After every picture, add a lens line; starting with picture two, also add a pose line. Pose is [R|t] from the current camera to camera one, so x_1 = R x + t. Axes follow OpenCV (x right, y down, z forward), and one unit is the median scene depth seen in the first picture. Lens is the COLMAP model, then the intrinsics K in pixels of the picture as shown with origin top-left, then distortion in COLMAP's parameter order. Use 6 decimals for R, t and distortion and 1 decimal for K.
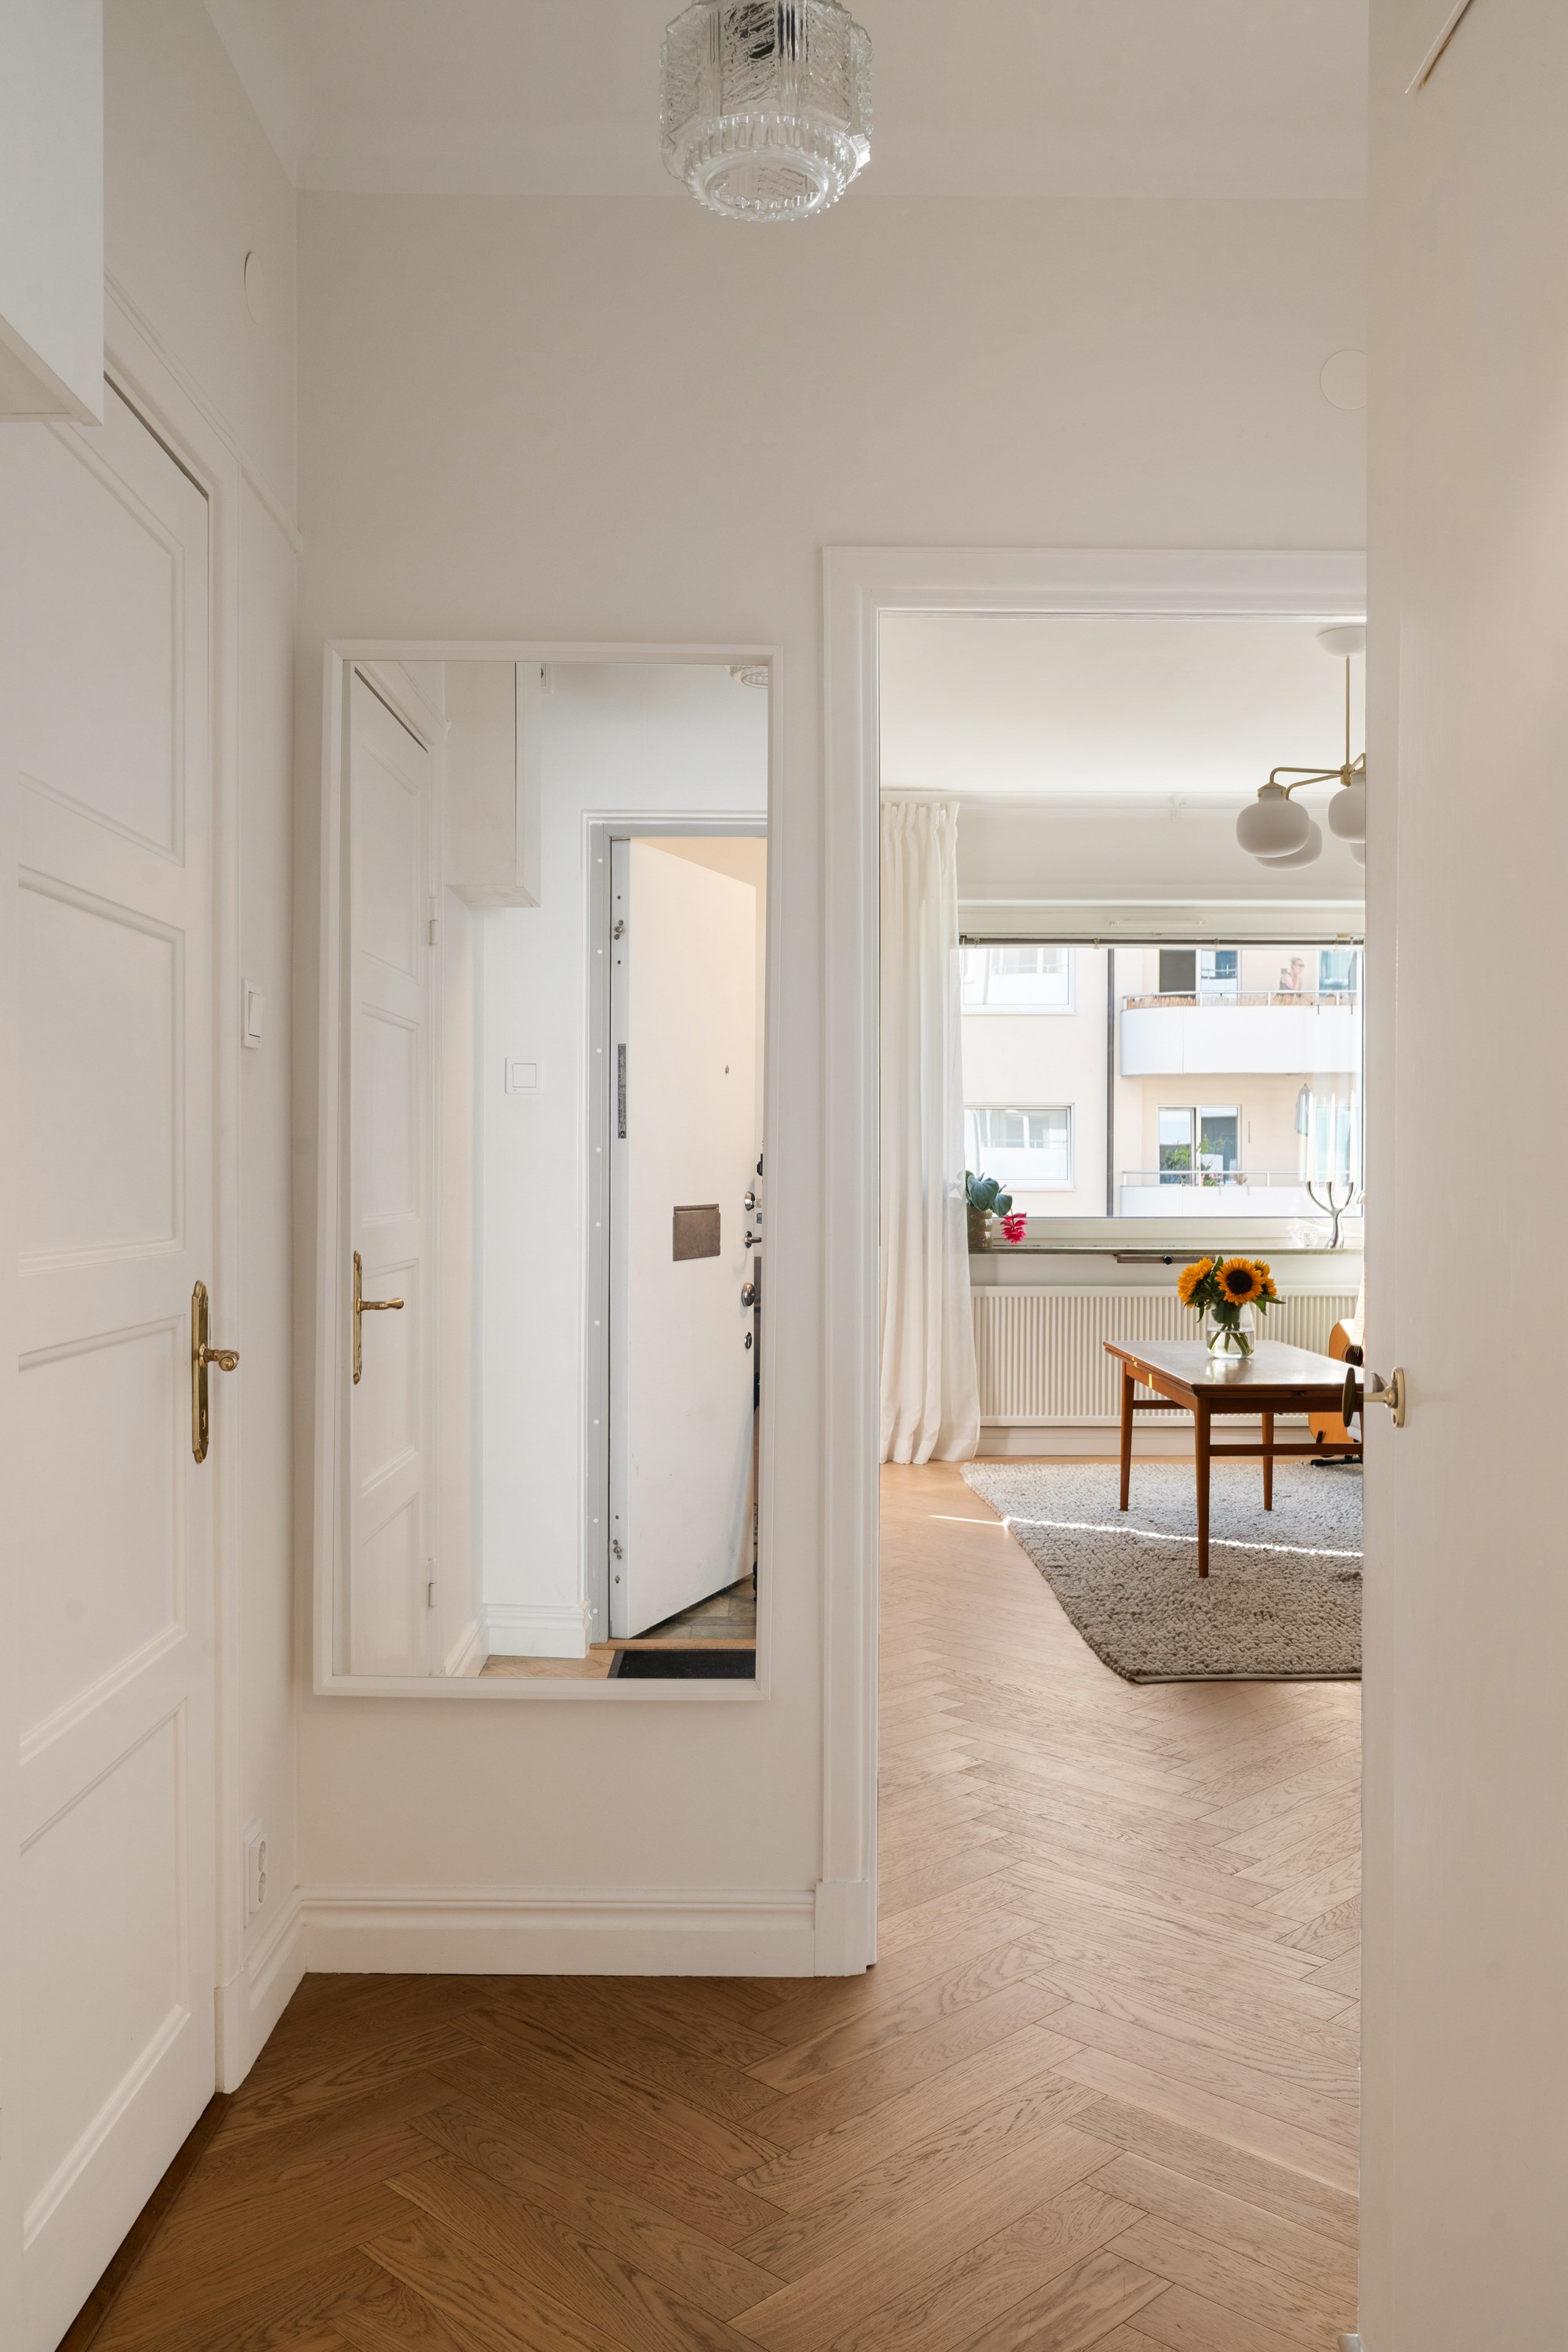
lens RADIAL K [[1924.6, 0, 783.2], [0, 1924.6, 1173.2], [0, 0, 1]] dist [-0.004616, -0.000122]
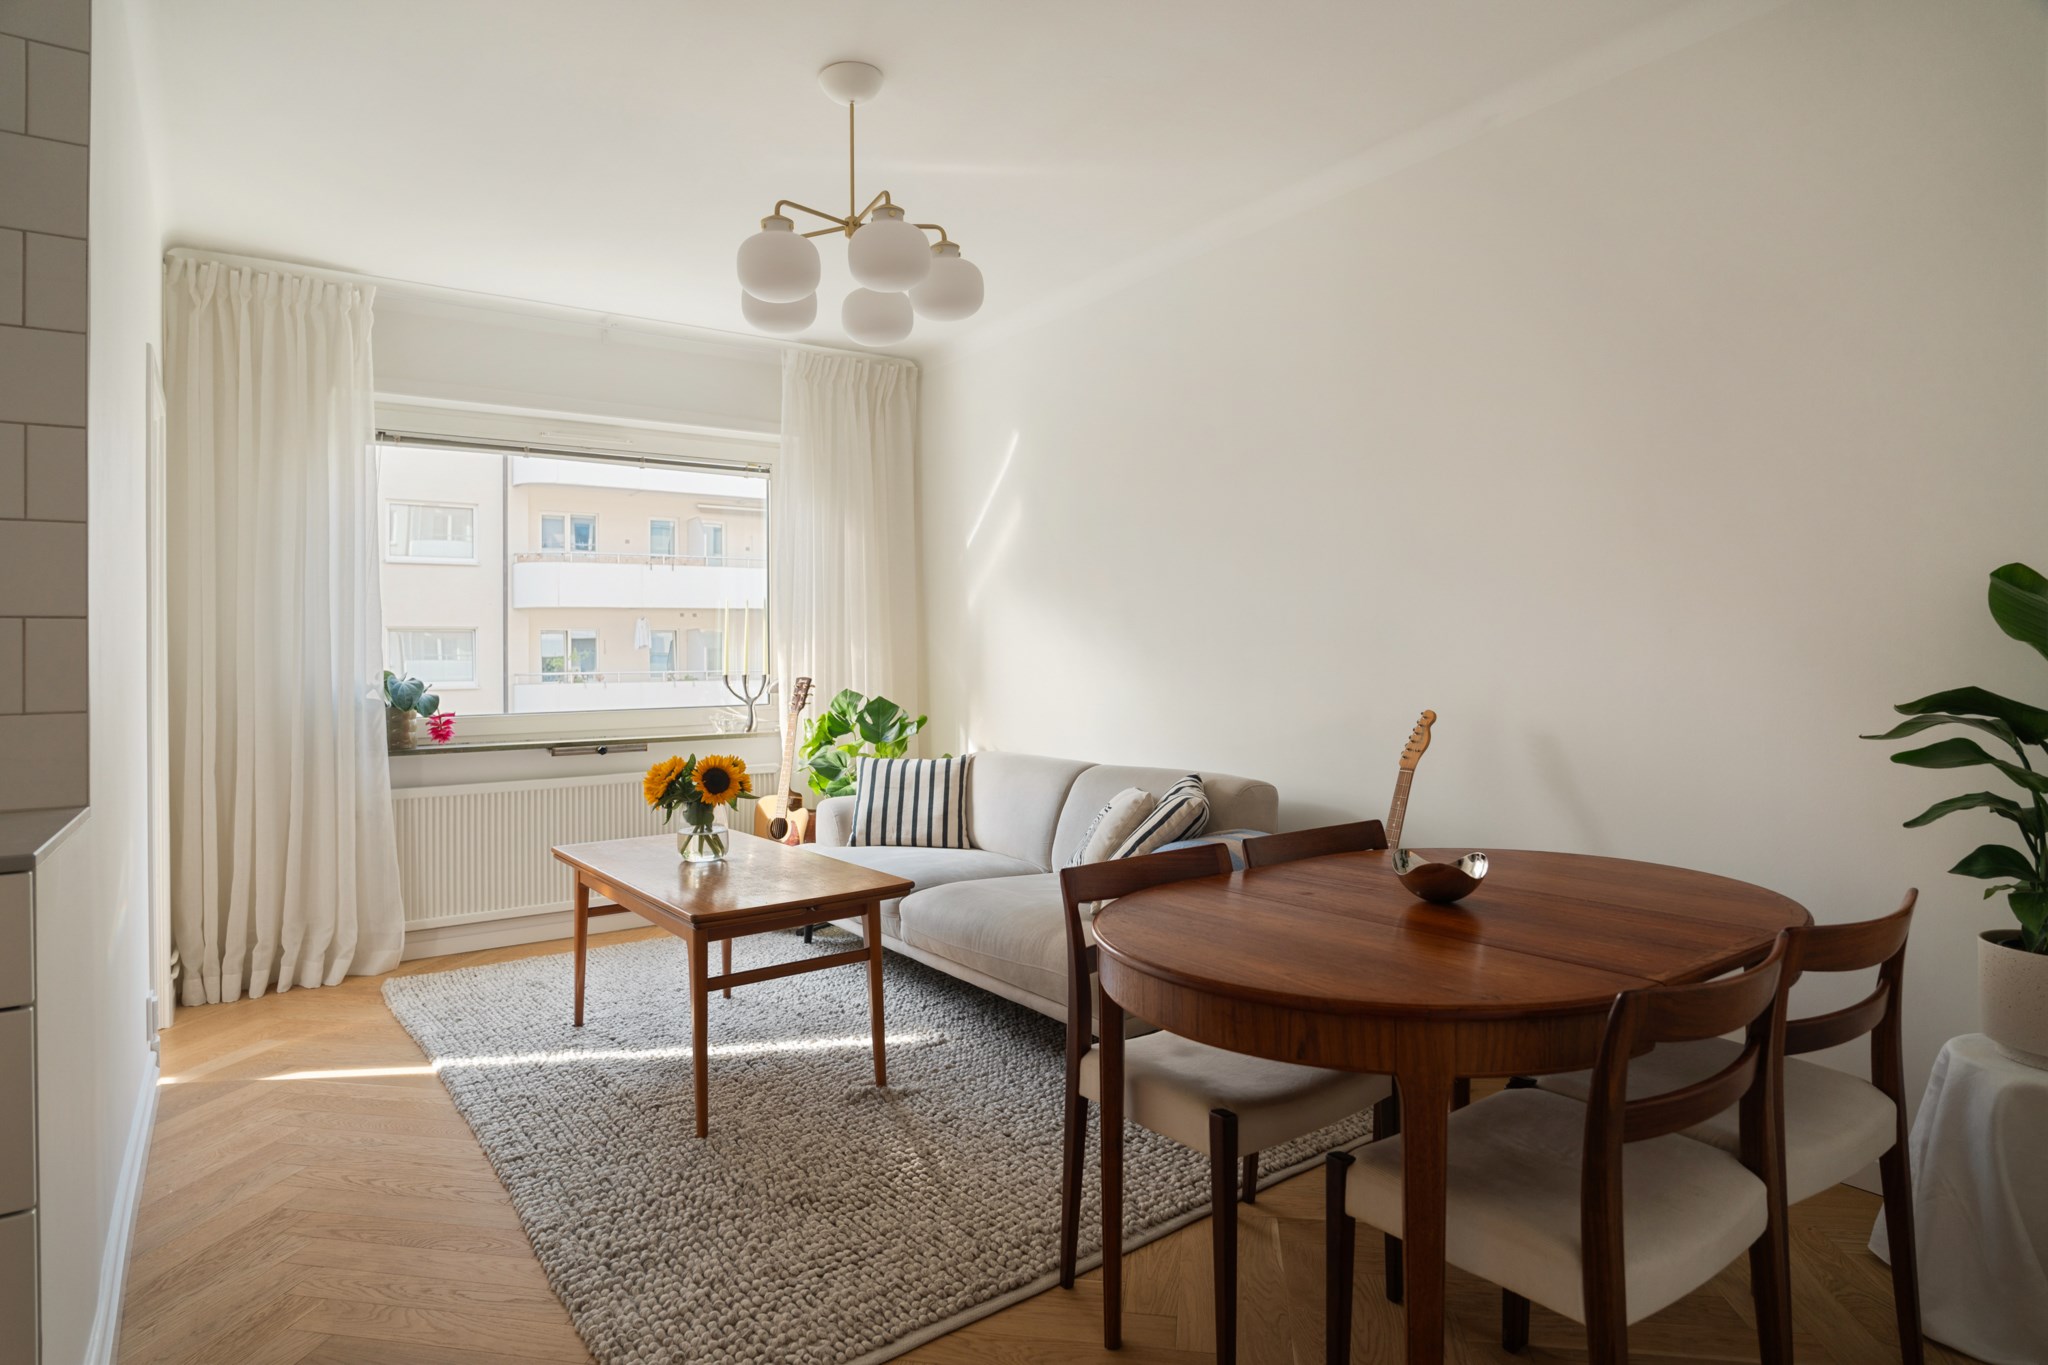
lens RADIAL K [[1120.6, 0, 1042.0], [0, 1120.6, 645.8], [0, 0, 1]] dist [-0.025147, -0.001772]
pose [[0.811673, -0.004604, 0.584094, 0.037597], [0.019333, 0.999633, -0.018987, 0.003318], [-0.583792, 0.026703, 0.811464, 0.359385]]
